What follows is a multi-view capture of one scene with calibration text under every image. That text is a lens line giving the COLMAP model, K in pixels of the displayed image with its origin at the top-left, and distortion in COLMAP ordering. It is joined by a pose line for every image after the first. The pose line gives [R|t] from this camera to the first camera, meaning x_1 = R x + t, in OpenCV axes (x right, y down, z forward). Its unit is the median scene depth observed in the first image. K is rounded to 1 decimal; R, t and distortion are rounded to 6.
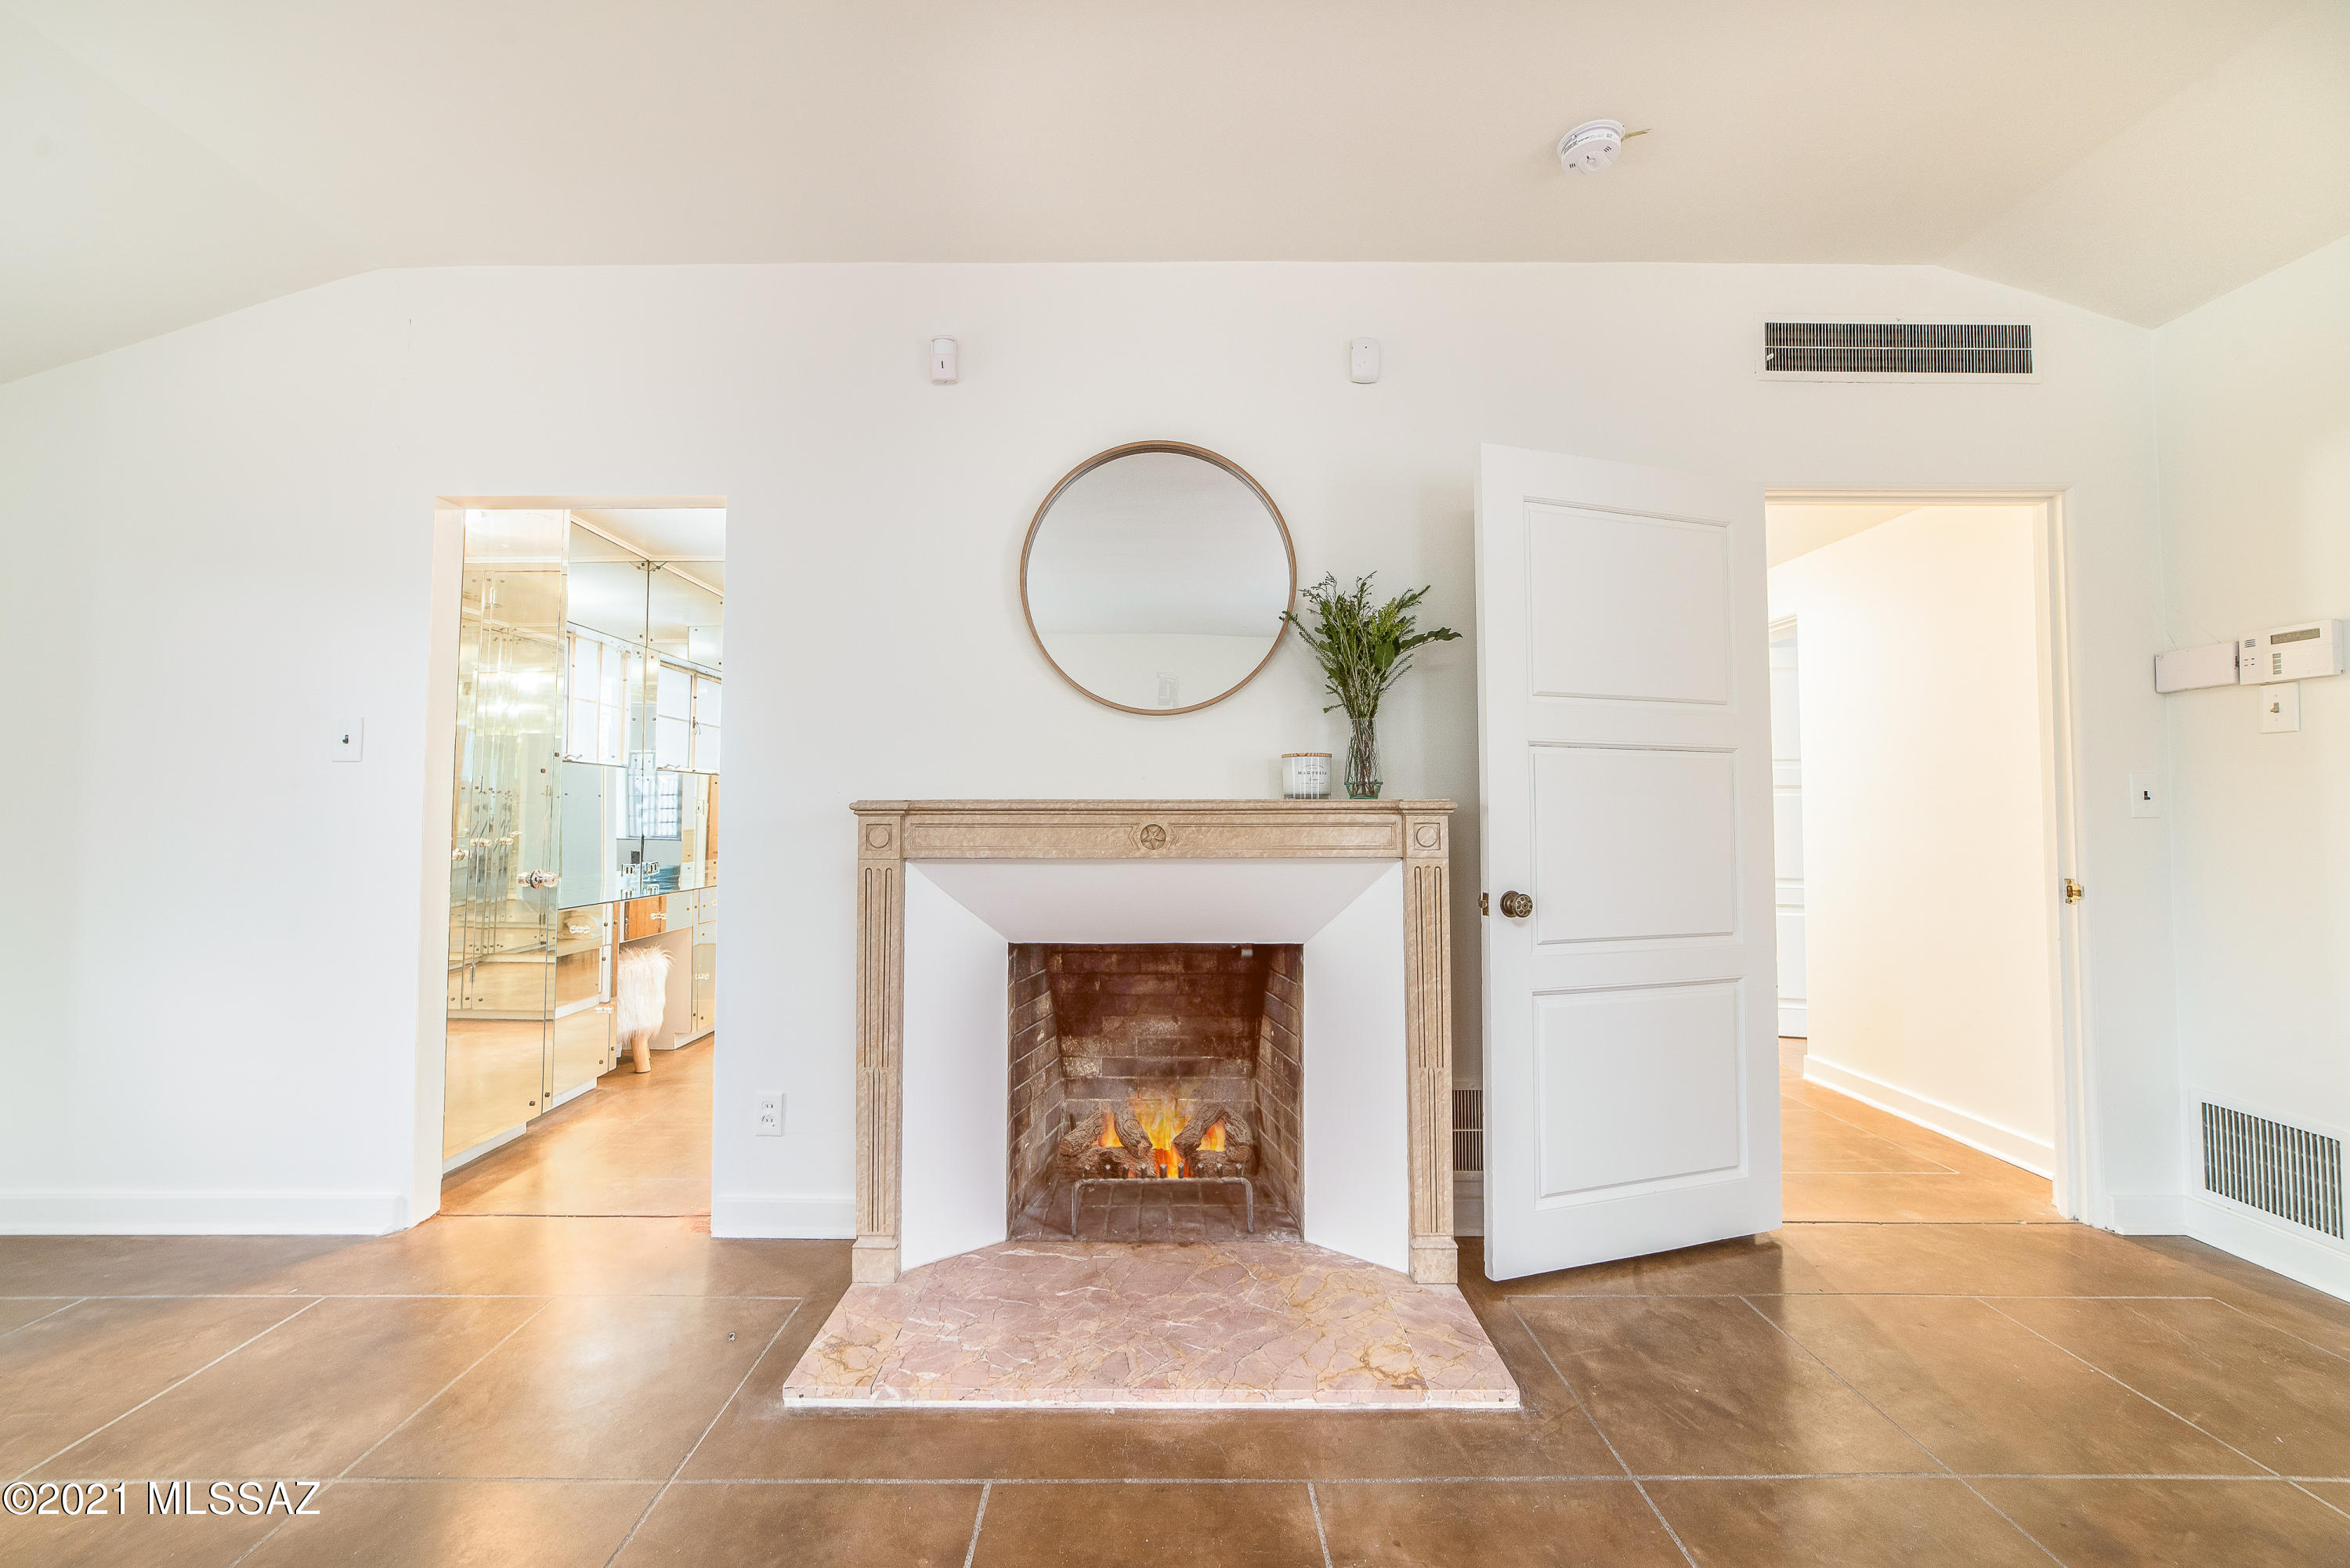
lens RADIAL K [[890.2, 0, 1173.3], [0, 890.2, 779.3], [0, 0, 1]] dist [-0.008352, 0.000372]
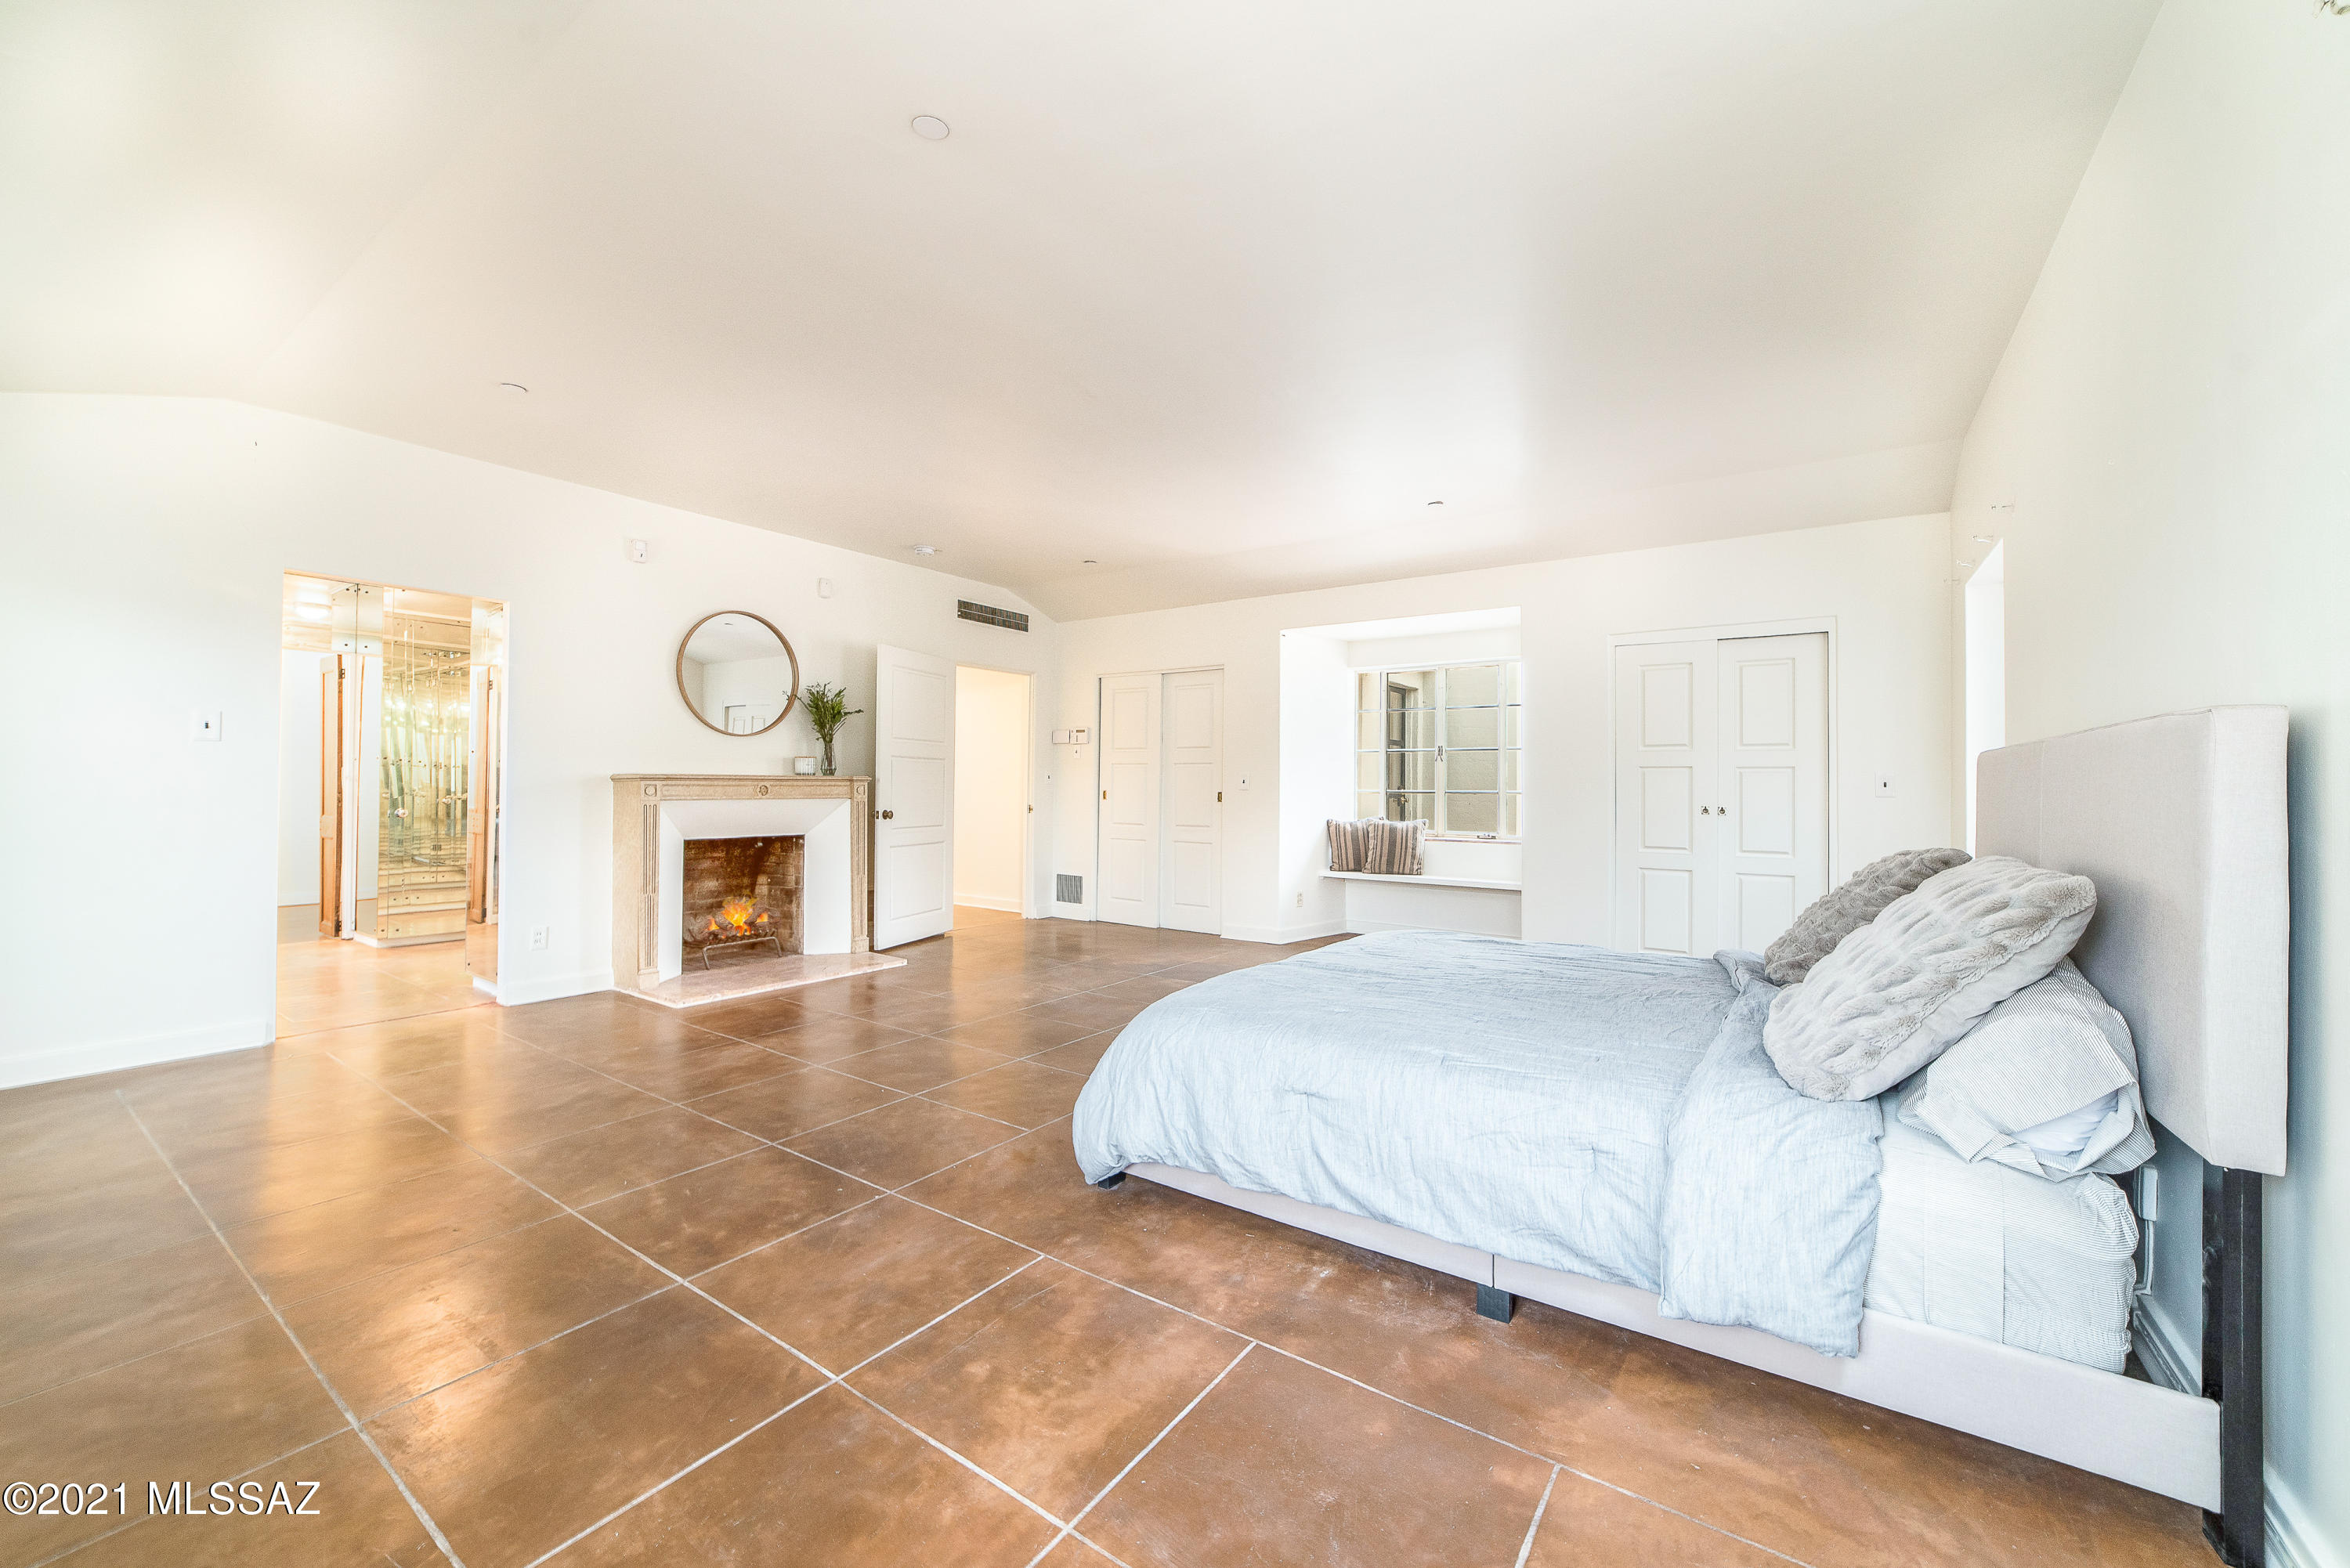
lens RADIAL K [[890.2, 0, 1173.3], [0, 890.2, 779.3], [0, 0, 1]] dist [-0.008352, 0.000372]
pose [[0.573205, 0.010175, 0.819349, -1.231721], [-0.043403, 0.998896, 0.017960, -0.051644], [-0.818262, -0.045857, 0.573013, -1.173292]]
